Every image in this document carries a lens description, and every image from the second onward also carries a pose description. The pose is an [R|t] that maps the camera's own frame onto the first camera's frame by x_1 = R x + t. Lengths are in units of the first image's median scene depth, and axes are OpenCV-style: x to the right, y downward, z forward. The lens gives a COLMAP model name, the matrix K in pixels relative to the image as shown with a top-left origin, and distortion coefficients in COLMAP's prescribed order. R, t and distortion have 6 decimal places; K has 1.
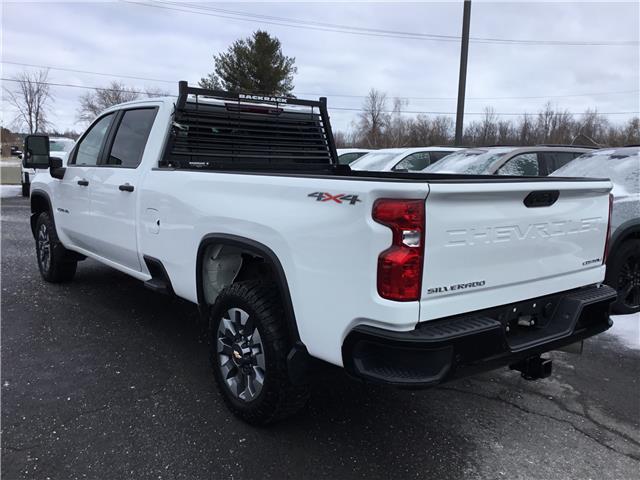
lens RADIAL K [[580.7, 0, 321.6], [0, 580.7, 238.6], [0, 0, 1]] dist [0.008507, 0.000000]
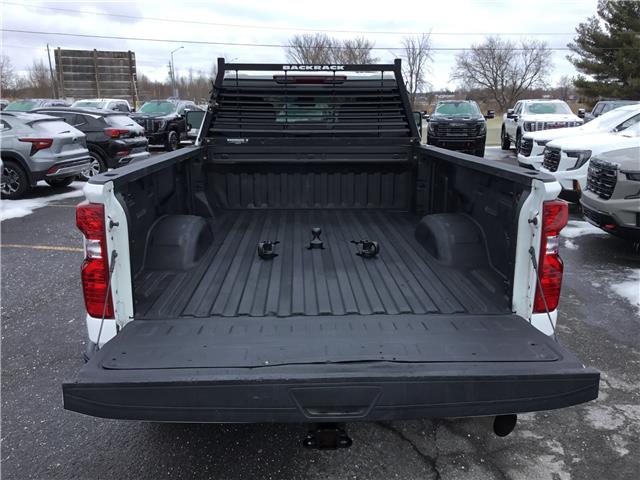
lens RADIAL K [[580.7, 0, 321.1], [0, 580.7, 244.2], [0, 0, 1]] dist [0.008507, 0.000000]
pose [[0.808410, 0.108242, -0.578582, 0.439432], [-0.059710, 0.992956, 0.102335, -0.054462], [0.585584, -0.048182, 0.809179, 0.232062]]
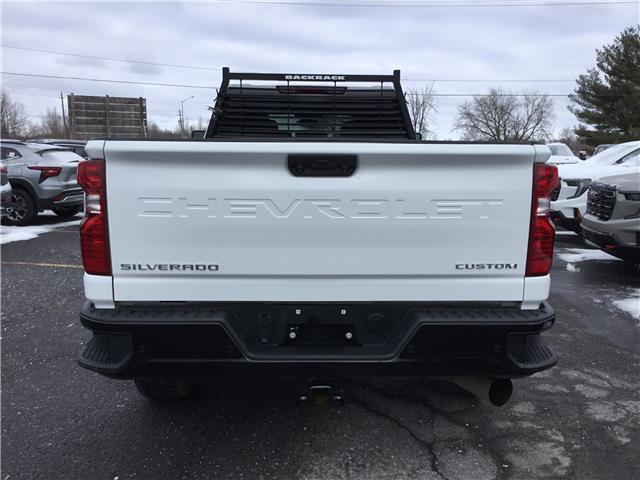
lens RADIAL K [[580.7, 0, 320.7], [0, 580.7, 243.6], [0, 0, 1]] dist [0.008507, 0.000000]
pose [[0.802350, 0.067441, -0.593031, 0.455260], [-0.068411, 0.997439, 0.020873, 0.008600], [0.592920, 0.023823, 0.804909, 0.229940]]
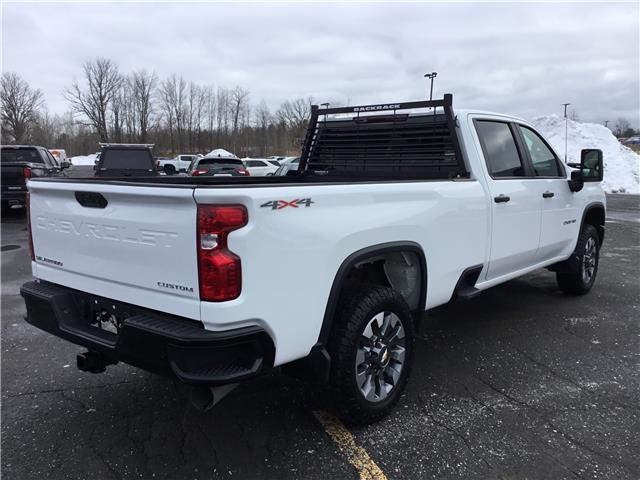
lens RADIAL K [[580.7, 0, 320.3], [0, 580.7, 238.7], [0, 0, 1]] dist [0.008507, 0.000000]
pose [[0.198116, 0.098798, -0.975187, 0.832444], [-0.126748, 0.989136, 0.074461, -0.072563], [0.971949, 0.108851, 0.208486, 0.667189]]
